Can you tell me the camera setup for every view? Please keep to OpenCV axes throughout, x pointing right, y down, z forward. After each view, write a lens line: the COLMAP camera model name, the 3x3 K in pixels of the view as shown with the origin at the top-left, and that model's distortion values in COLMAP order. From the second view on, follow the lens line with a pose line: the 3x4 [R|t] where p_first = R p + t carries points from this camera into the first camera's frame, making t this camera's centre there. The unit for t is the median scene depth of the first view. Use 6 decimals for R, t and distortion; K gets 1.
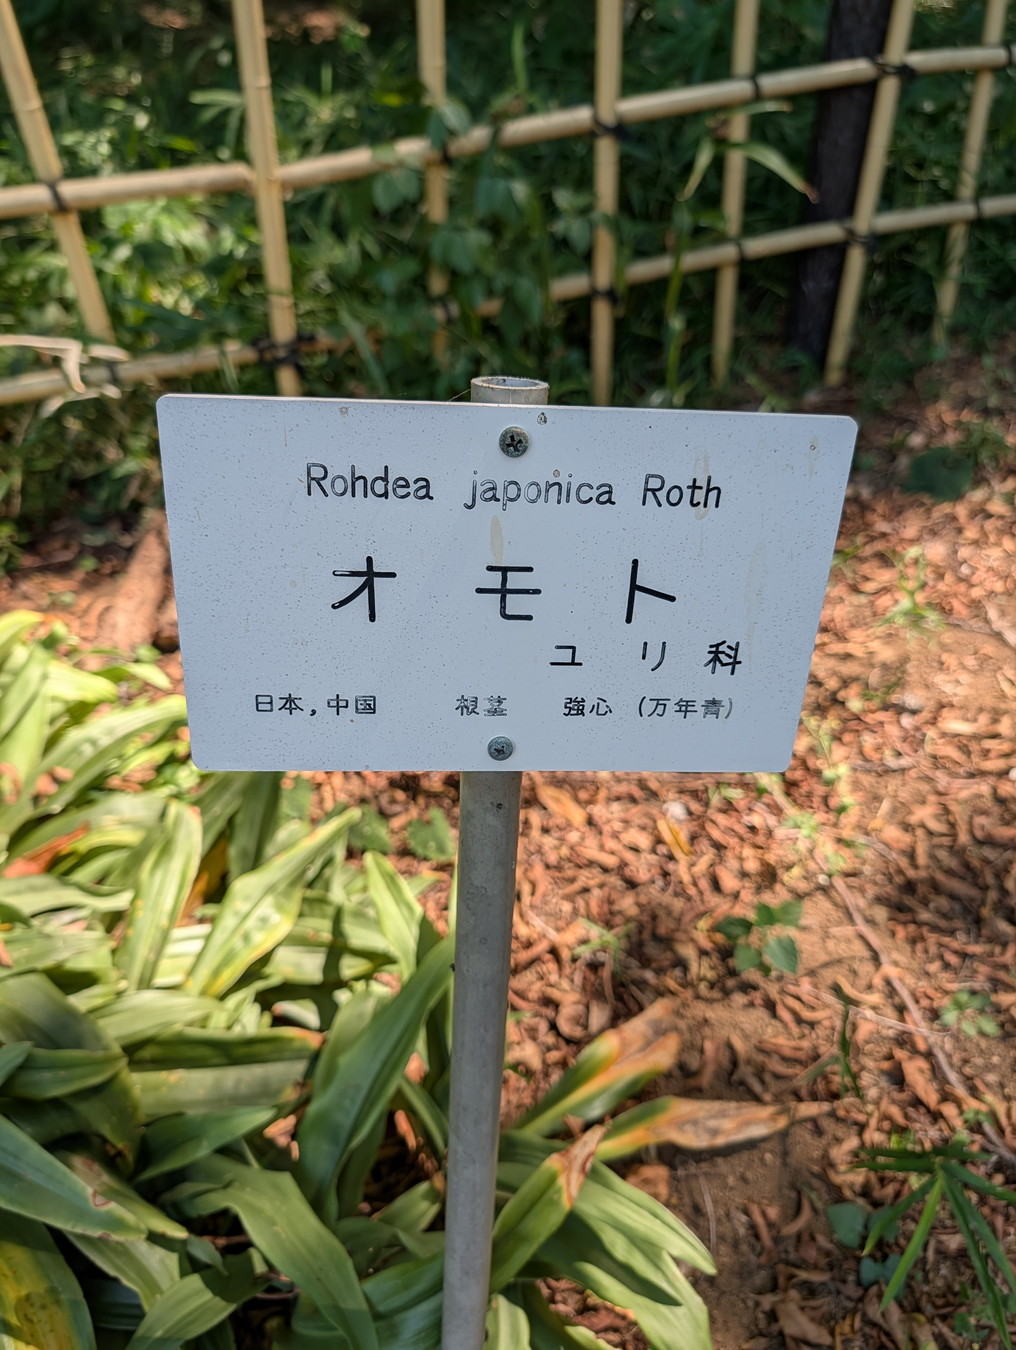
lens RADIAL K [[1001.6, 0, 501.8], [0, 1001.6, 689.7], [0, 0, 1]] dist [0.005528, -0.005947]
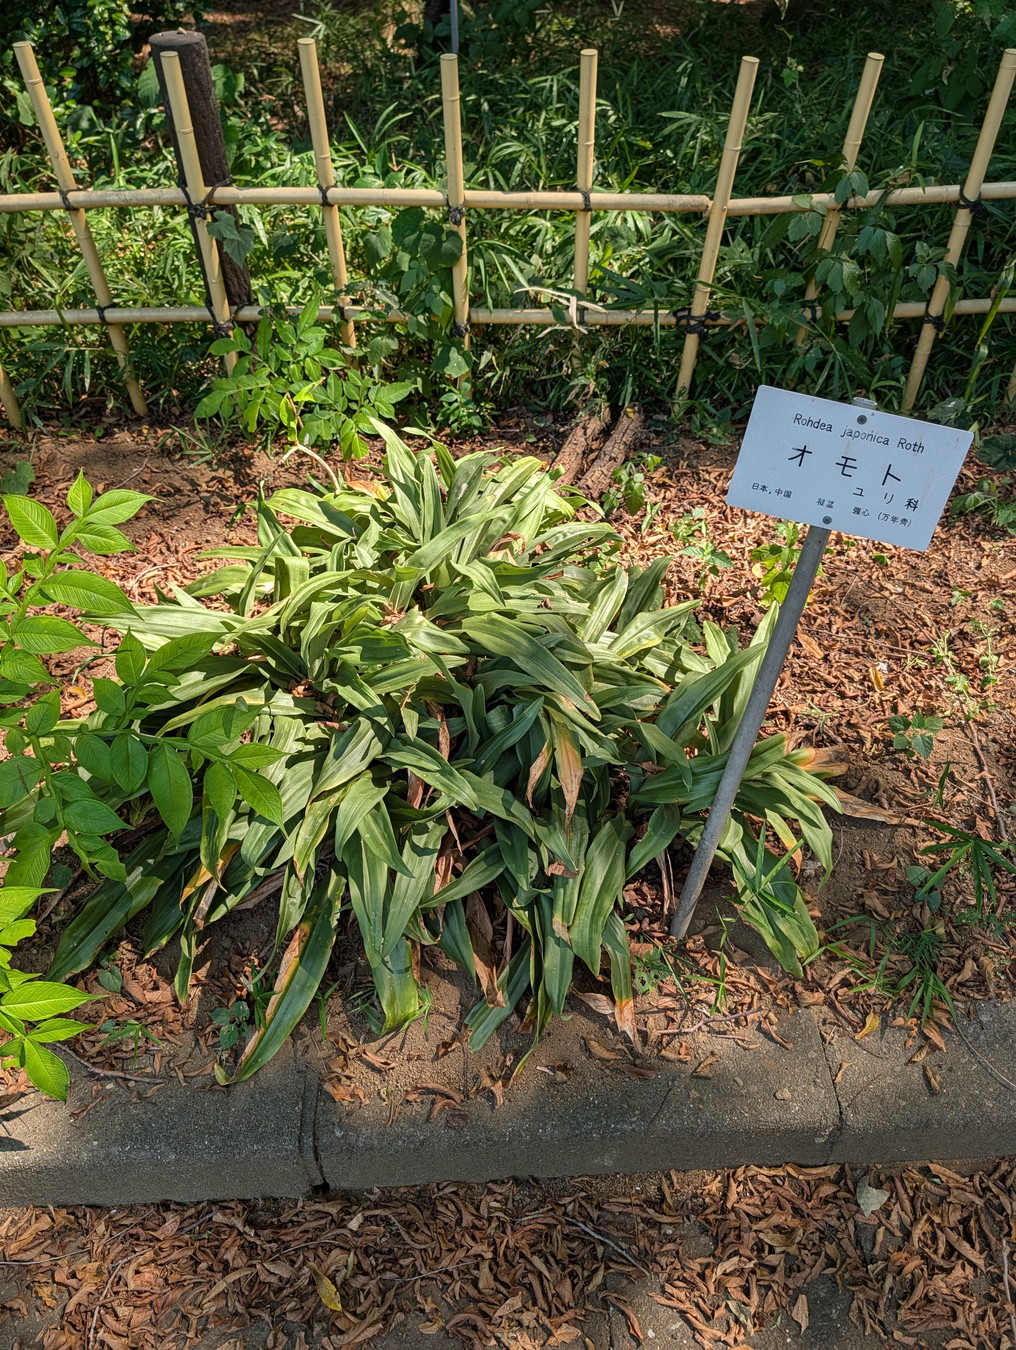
lens RADIAL K [[1001.6, 0, 502.6], [0, 1001.6, 688.4], [0, 0, 1]] dist [0.005528, -0.005947]
pose [[0.943371, 0.255918, -0.211087, -0.055026], [-0.243556, 0.966322, 0.083075, 0.189347], [0.225239, -0.026959, 0.973931, -0.761501]]
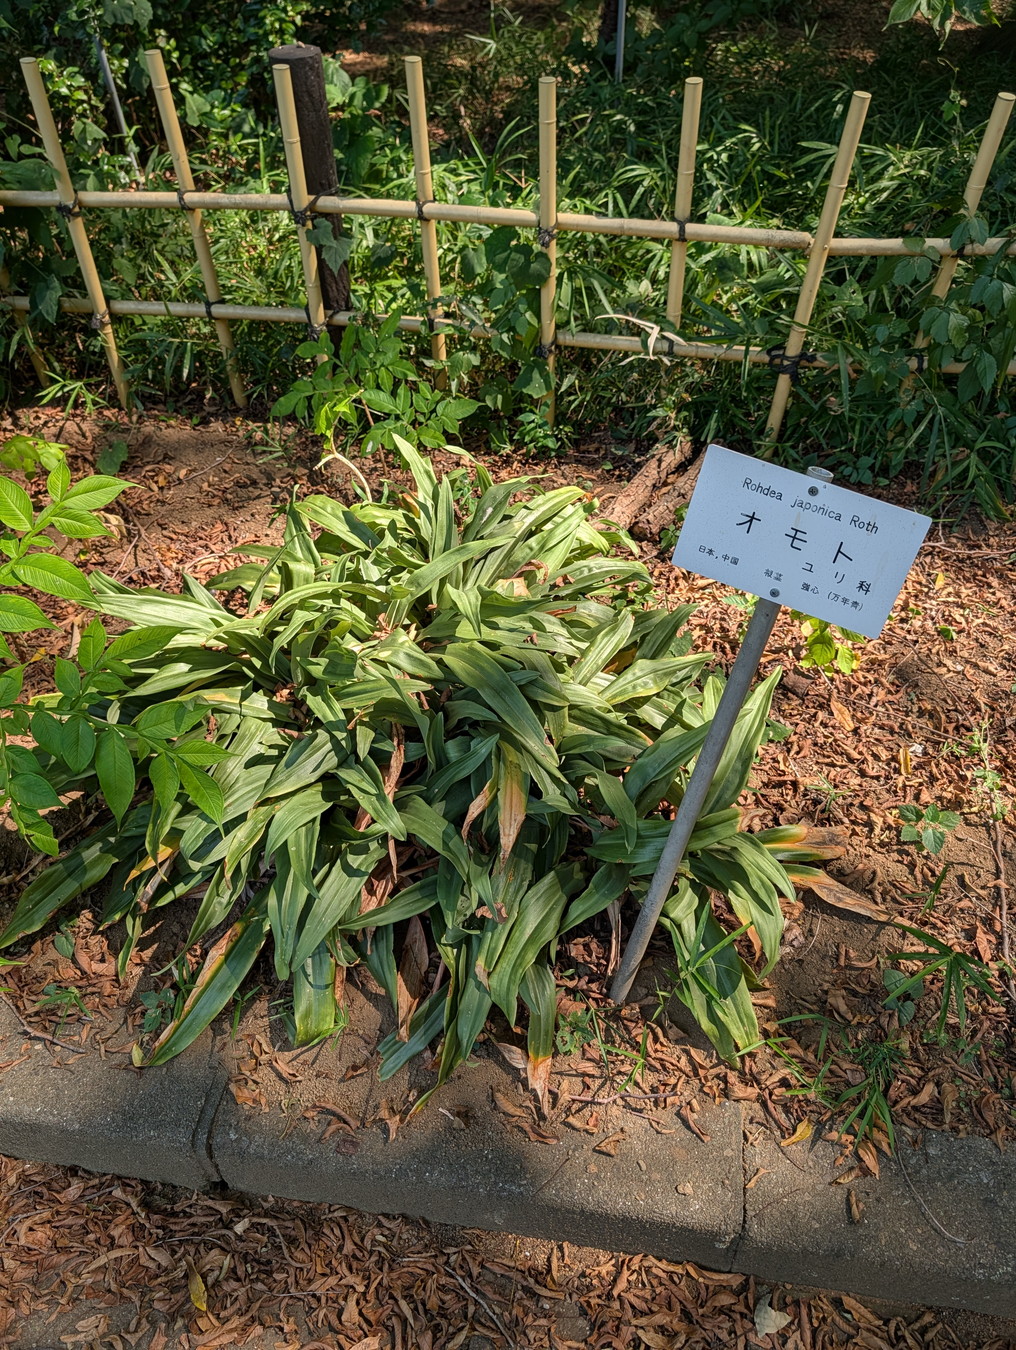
lens RADIAL K [[1001.6, 0, 500.1], [0, 1001.6, 682.7], [0, 0, 1]] dist [0.005528, -0.005947]
pose [[0.857789, 0.372105, -0.354592, 0.151724], [-0.353783, 0.927871, 0.117864, 0.083280], [0.372873, 0.024346, 0.927563, -0.665916]]
